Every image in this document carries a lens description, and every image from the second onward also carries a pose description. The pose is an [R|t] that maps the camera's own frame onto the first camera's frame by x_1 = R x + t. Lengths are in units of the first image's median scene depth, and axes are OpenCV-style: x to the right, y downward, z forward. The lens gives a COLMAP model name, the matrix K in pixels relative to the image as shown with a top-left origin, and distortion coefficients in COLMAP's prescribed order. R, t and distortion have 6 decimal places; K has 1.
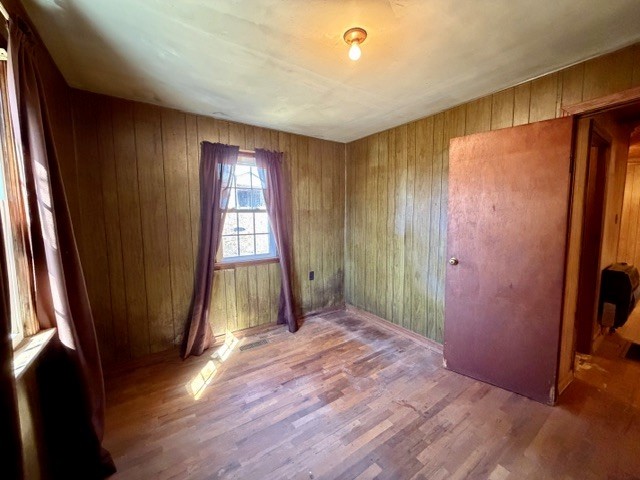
lens RADIAL K [[254.8, 0, 320.0], [0, 254.8, 240.0], [0, 0, 1]] dist [-0.001154, 0.000163]
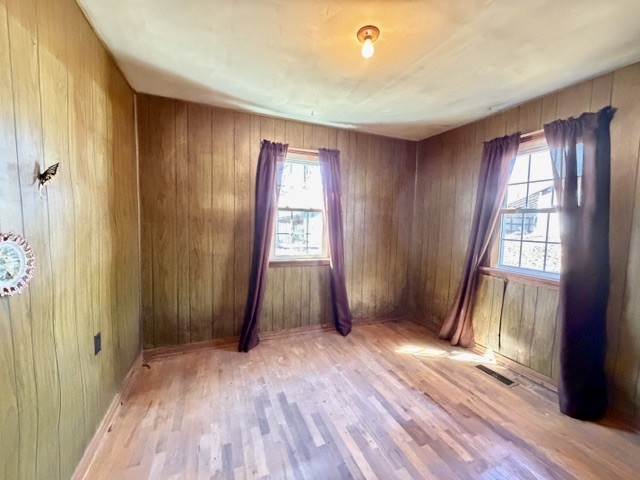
lens RADIAL K [[254.8, 0, 320.0], [0, 254.8, 240.0], [0, 0, 1]] dist [-0.001154, 0.000163]
pose [[-0.204978, 0.075866, -0.975822, 0.717071], [-0.113548, 0.988417, 0.100696, -0.038474], [0.972158, 0.131443, -0.193989, 0.650602]]
